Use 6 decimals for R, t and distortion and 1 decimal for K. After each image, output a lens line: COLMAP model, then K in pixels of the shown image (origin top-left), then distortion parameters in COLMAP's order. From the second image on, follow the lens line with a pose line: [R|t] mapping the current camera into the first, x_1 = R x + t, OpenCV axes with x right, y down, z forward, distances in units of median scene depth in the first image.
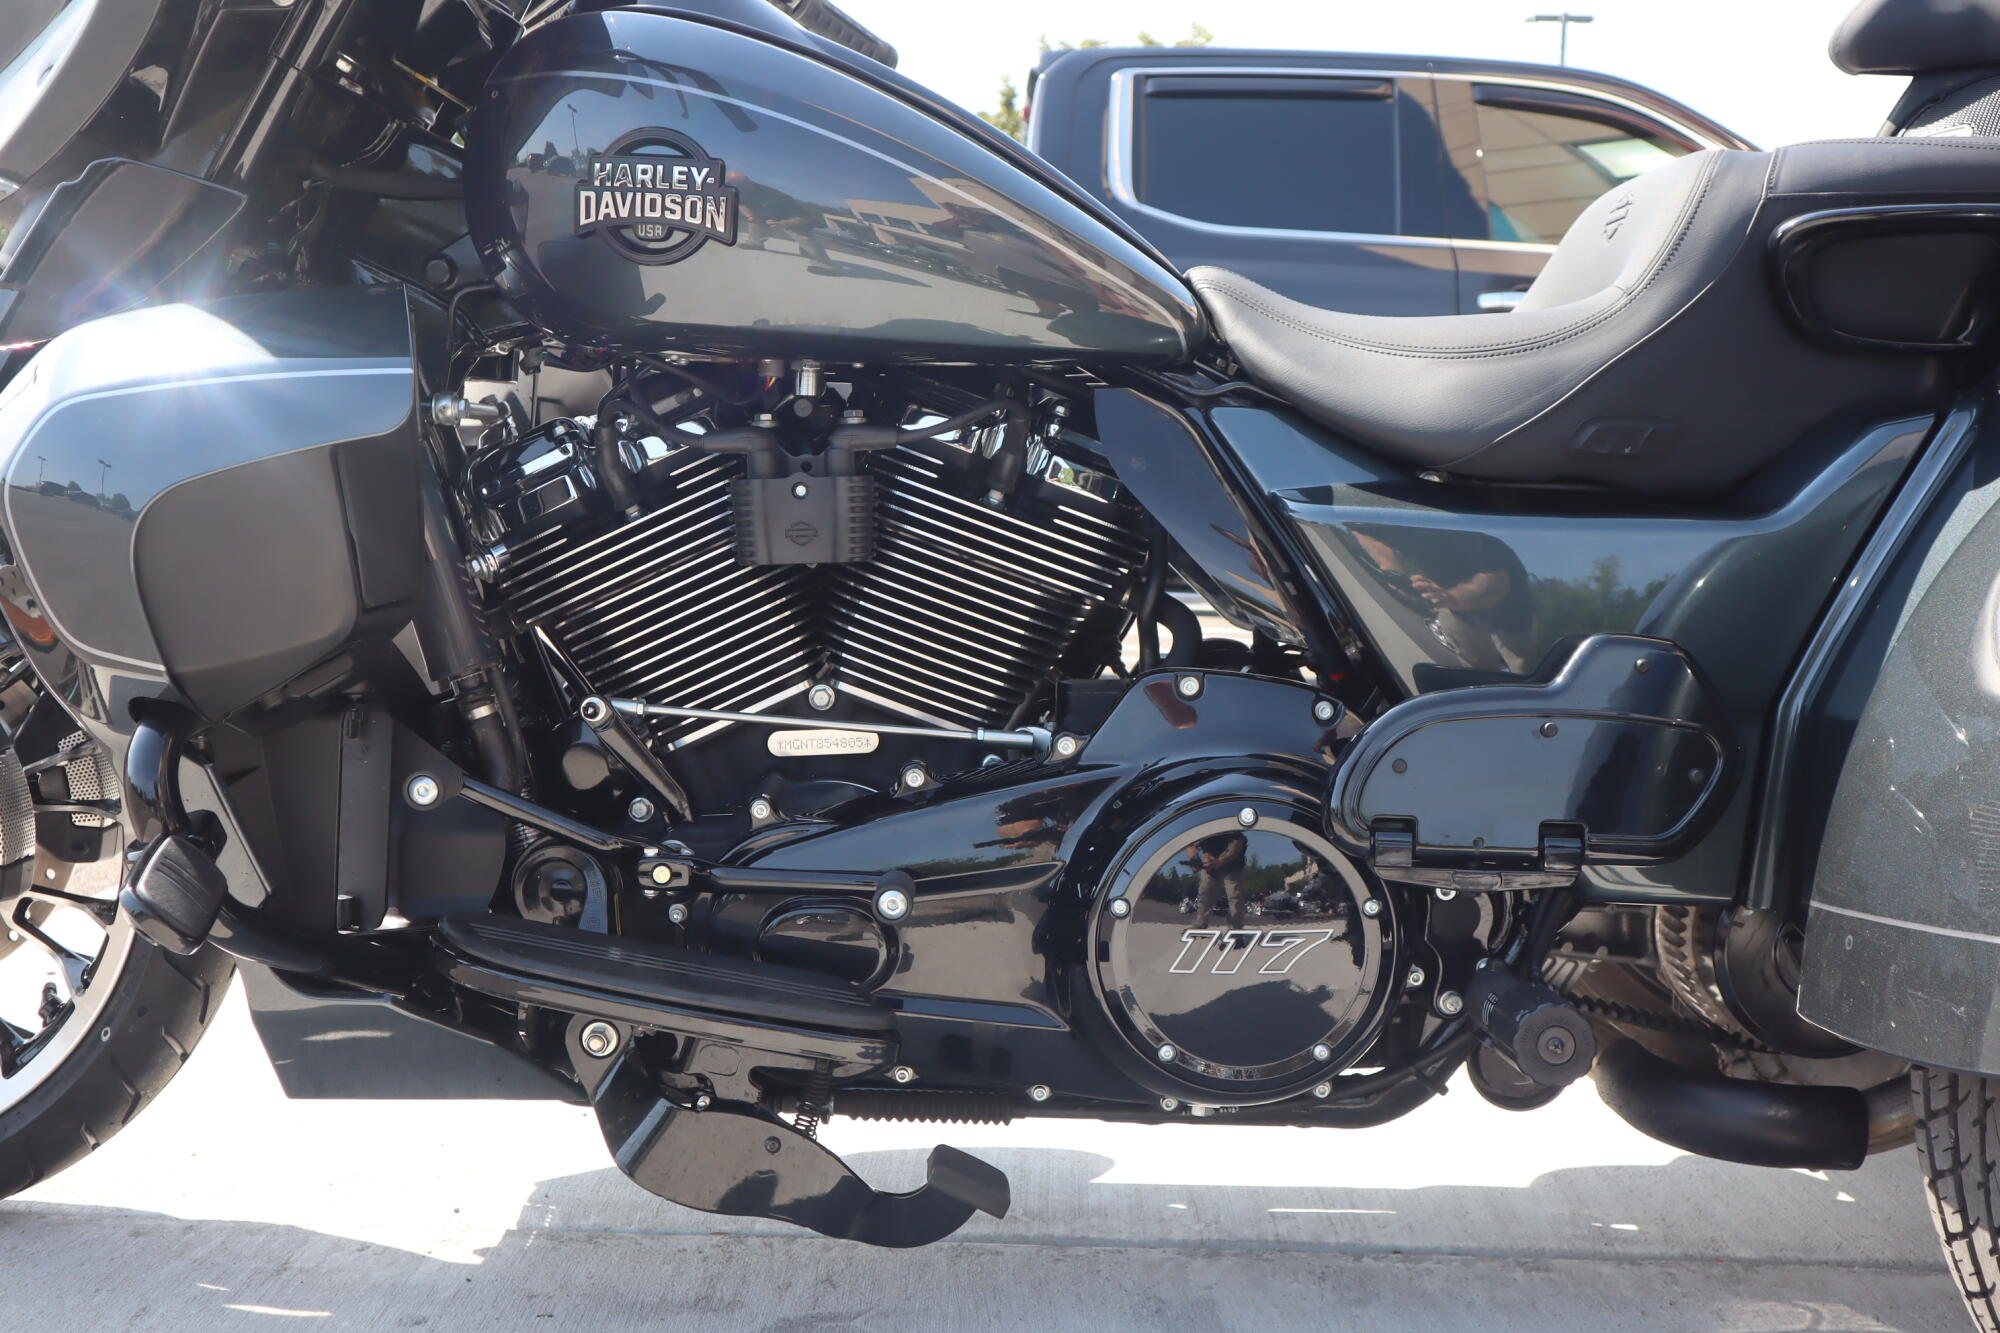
lens RADIAL K [[2112.2, 0, 1000.0], [0, 2112.2, 666.5], [0, 0, 1]] dist [-0.036072, 0.150427]
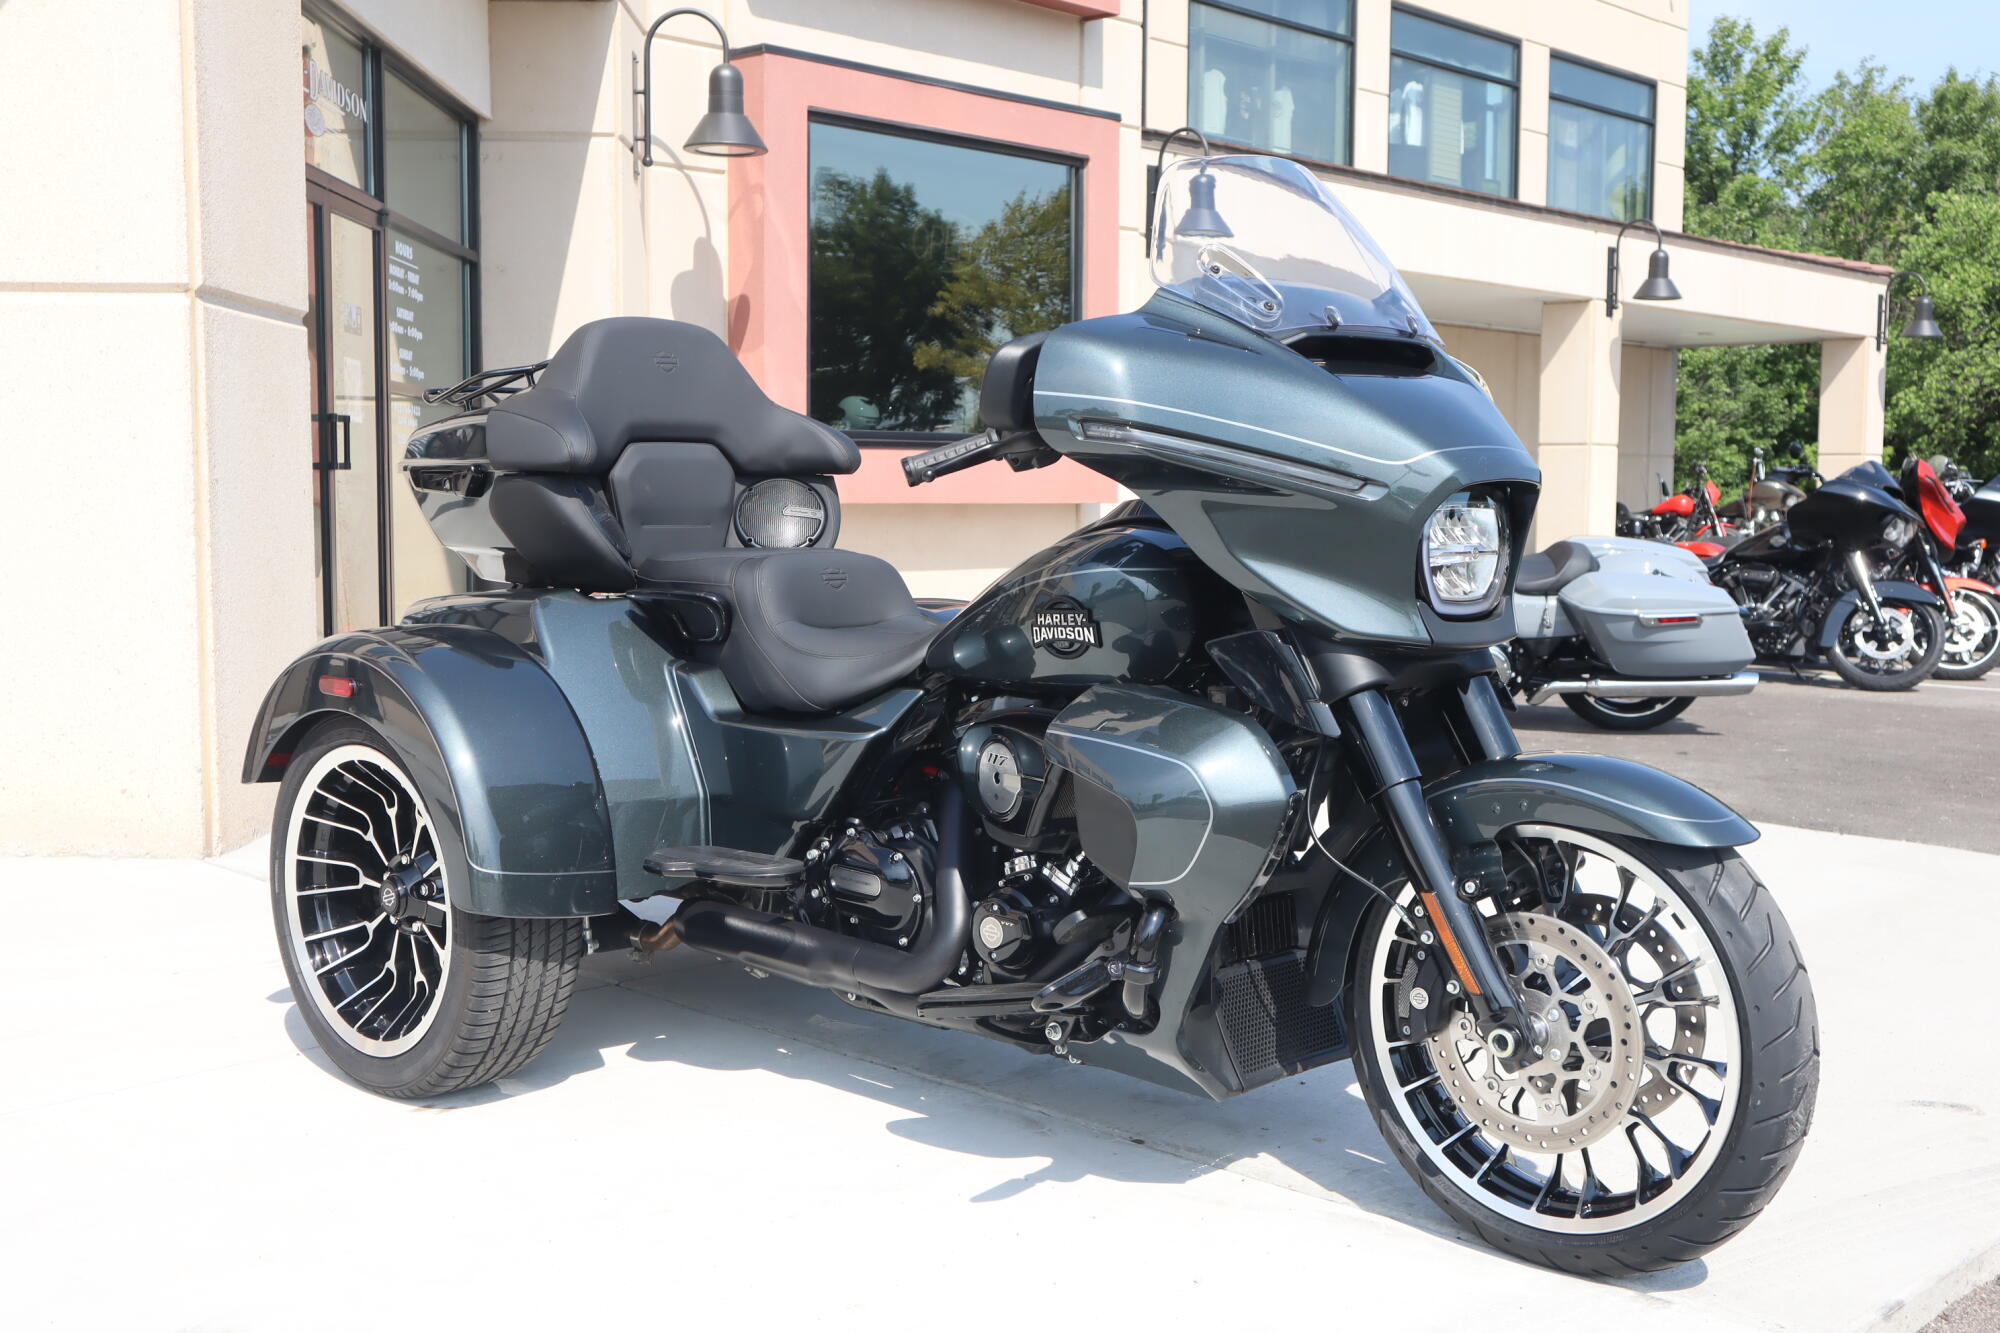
lens RADIAL K [[2133.6, 0, 1000.0], [0, 2133.6, 666.5], [0, 0, 1]] dist [-0.014257, 0.116329]
pose [[-0.717432, -0.096367, 0.689931, -1.485642], [0.037794, 0.983543, 0.176678, -0.551707], [-0.695603, 0.152829, -0.701983, 2.661123]]
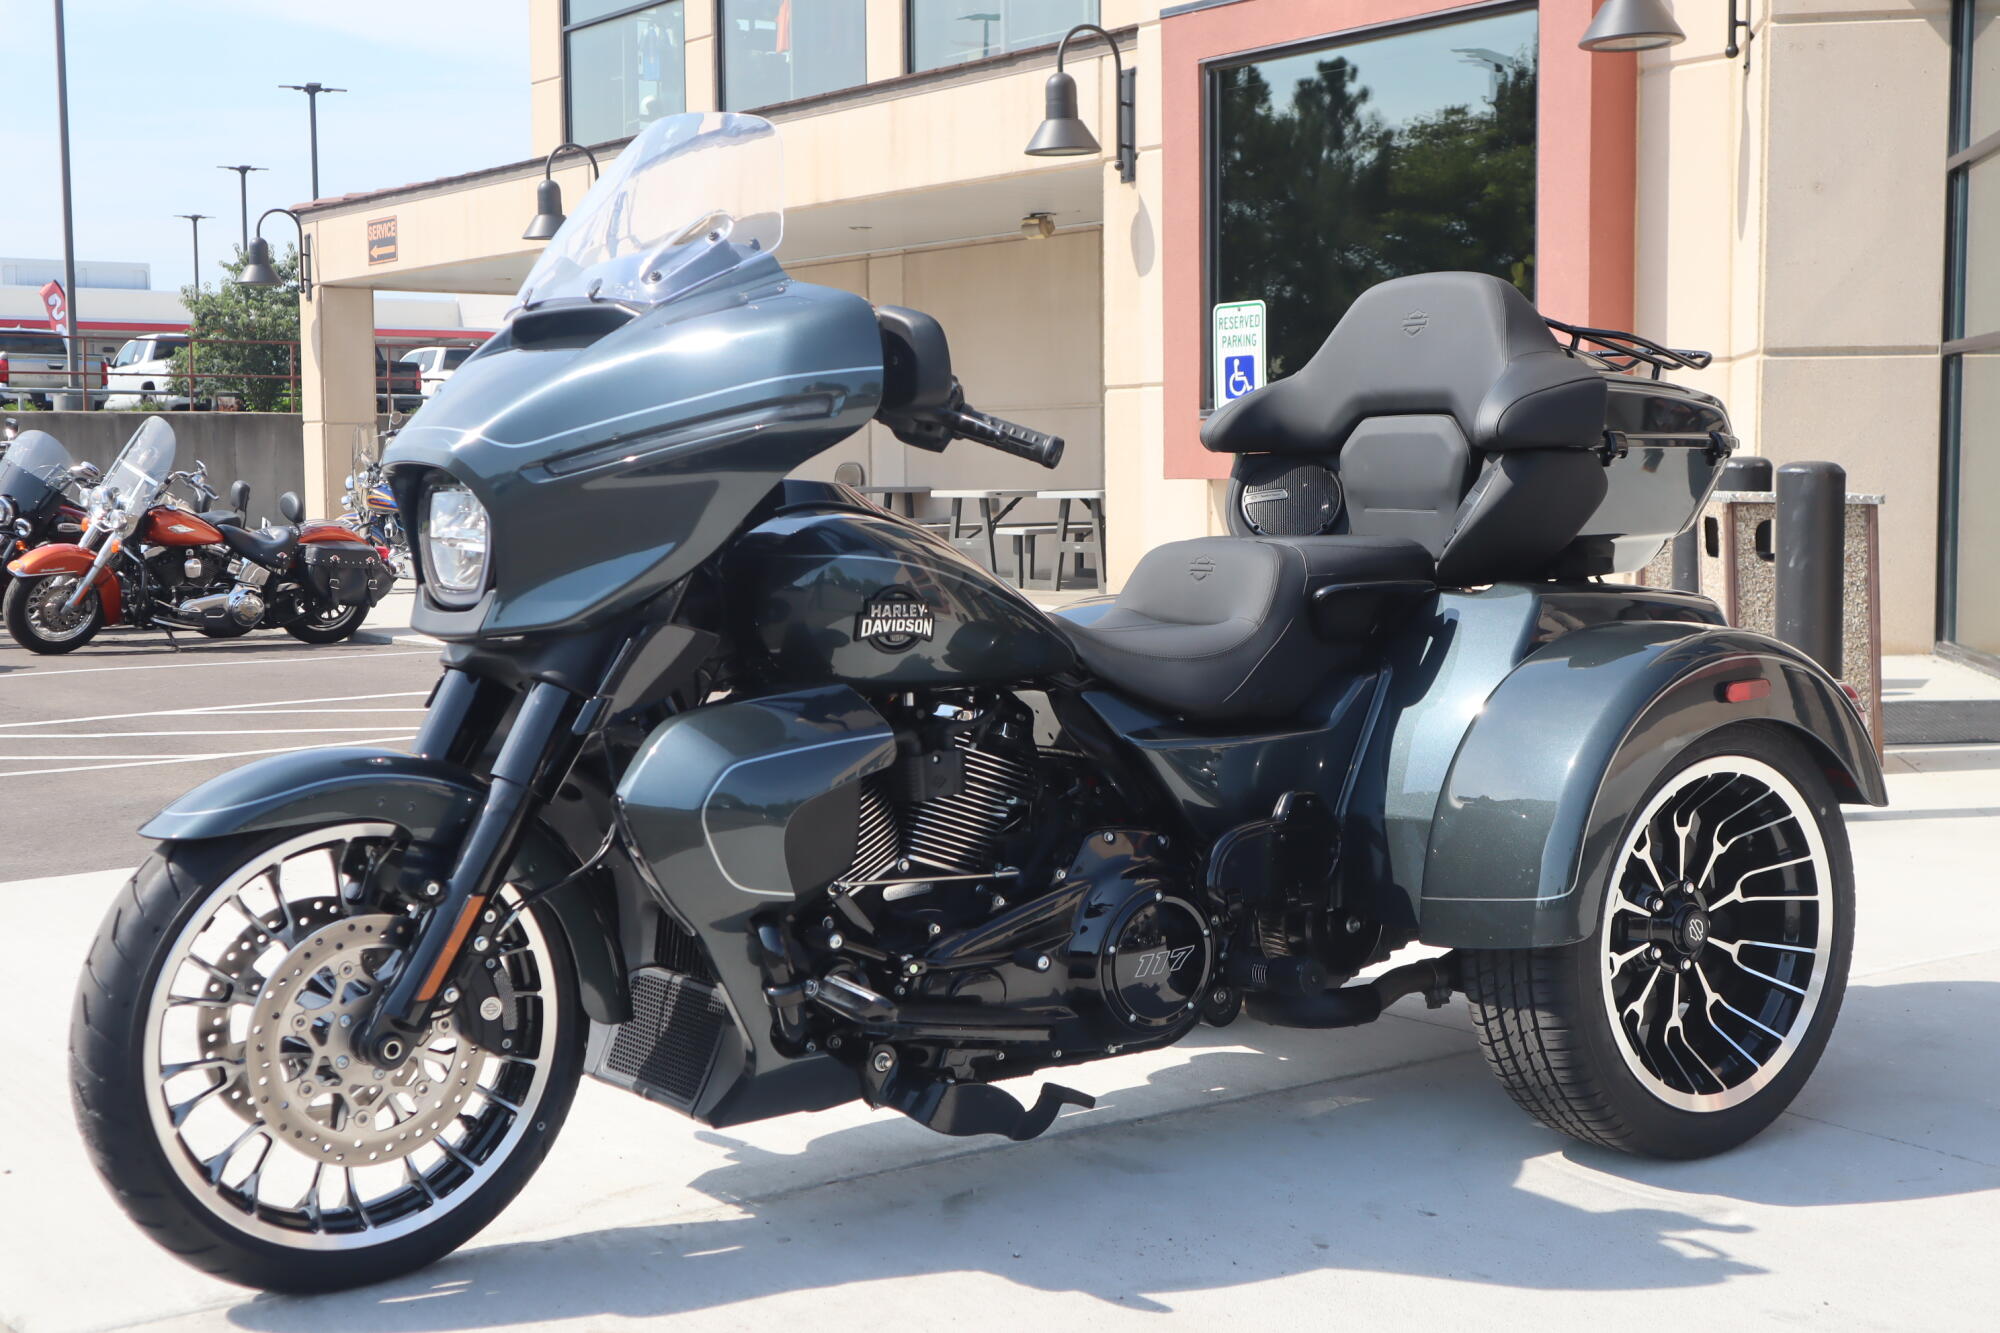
lens RADIAL K [[2640.1, 0, 1000.0], [0, 2640.1, 666.5], [0, 0, 1]] dist [0.009682, 0.158465]
pose [[0.811015, -0.084988, 0.578819, -1.393394], [0.087964, 0.995859, 0.022970, -0.212462], [-0.578375, 0.032287, 0.815132, -0.960265]]
